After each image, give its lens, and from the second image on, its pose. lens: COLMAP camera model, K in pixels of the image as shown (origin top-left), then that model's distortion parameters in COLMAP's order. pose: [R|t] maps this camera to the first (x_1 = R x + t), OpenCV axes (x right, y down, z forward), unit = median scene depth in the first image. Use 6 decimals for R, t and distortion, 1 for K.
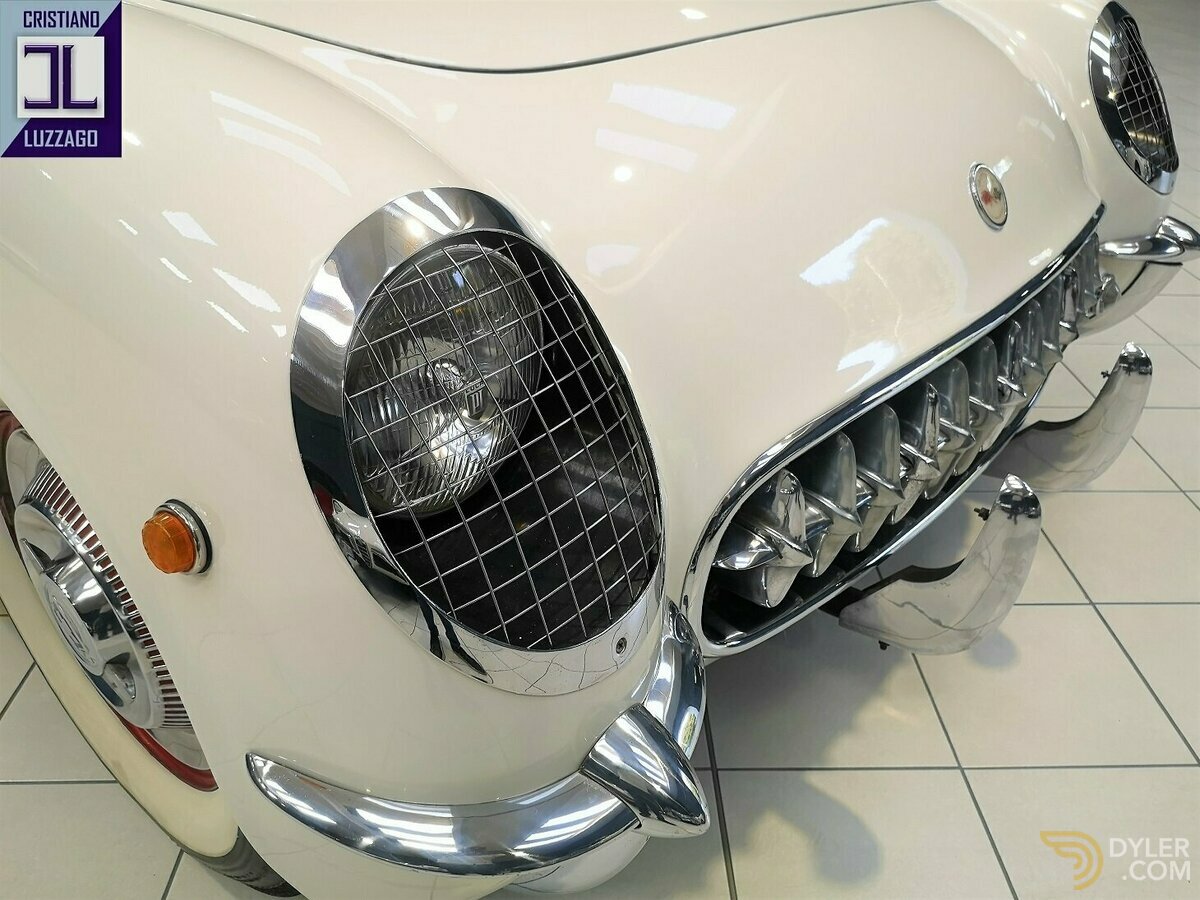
lens RADIAL K [[937.9, 0, 600.0], [0, 937.9, 450.0], [0, 0, 1]] dist [0.004597, 0.005988]
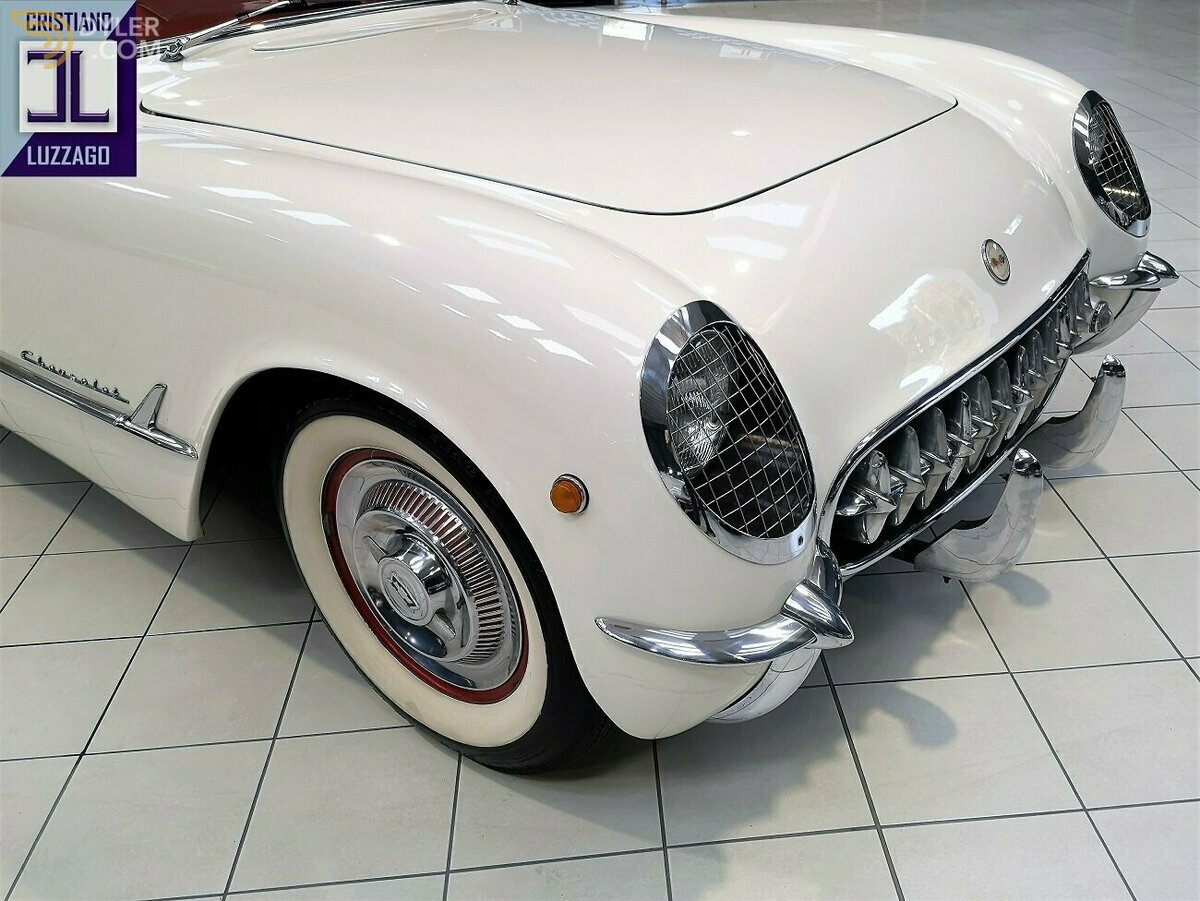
lens RADIAL K [[1062.8, 0, 629.0], [0, 1062.8, 500.9], [0, 0, 1]] dist [0.000854, -0.001930]
pose [[0.997364, -0.072046, 0.008645, -0.199708], [0.072147, 0.997321, -0.012037, 0.080842], [-0.007754, 0.012629, 0.999890, -0.661711]]
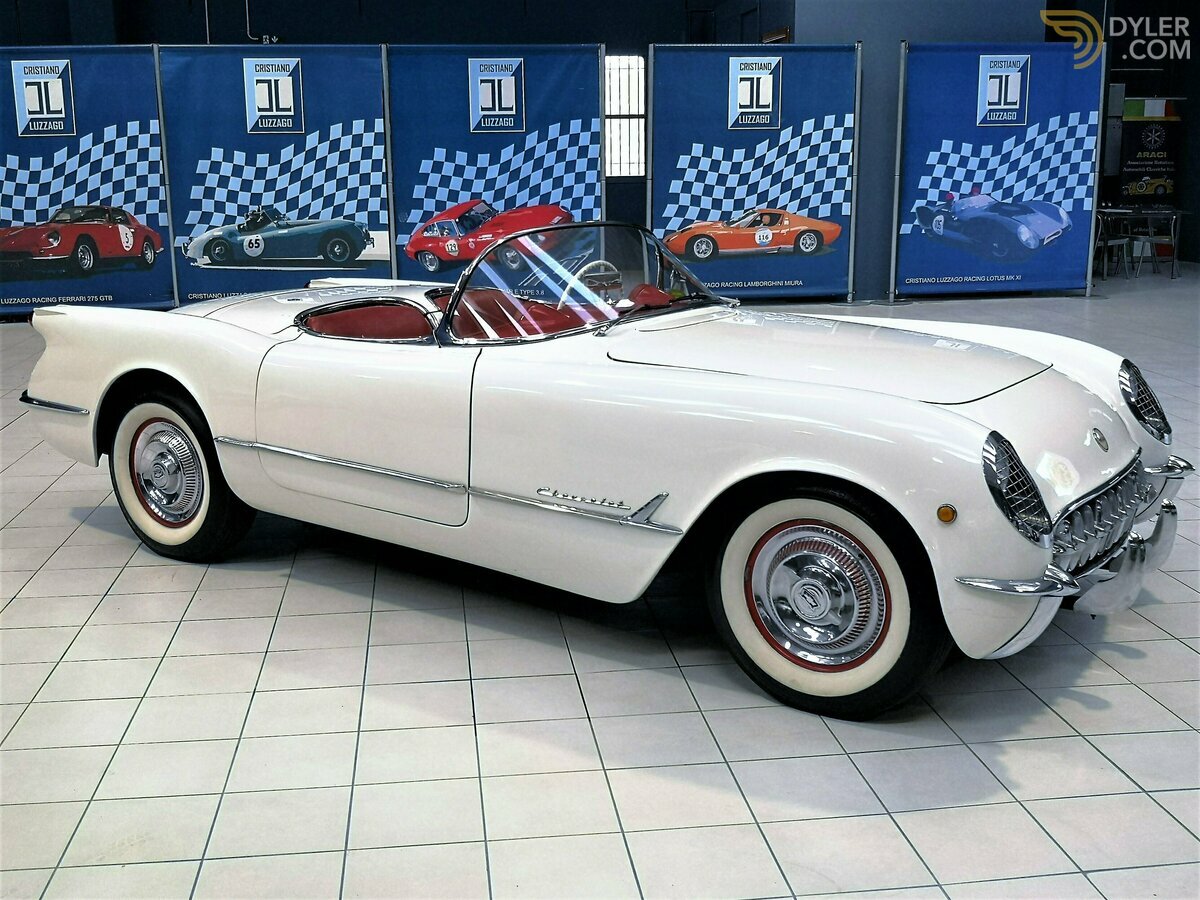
lens RADIAL K [[1225.4, 0, 600.0], [0, 1225.4, 450.0], [0, 0, 1]] dist [0.021934, -0.006719]
pose [[0.996046, -0.047168, 0.075288, -1.288410], [0.068843, 0.945434, -0.318459, 0.783471], [-0.056159, 0.322382, 0.944942, -2.252052]]
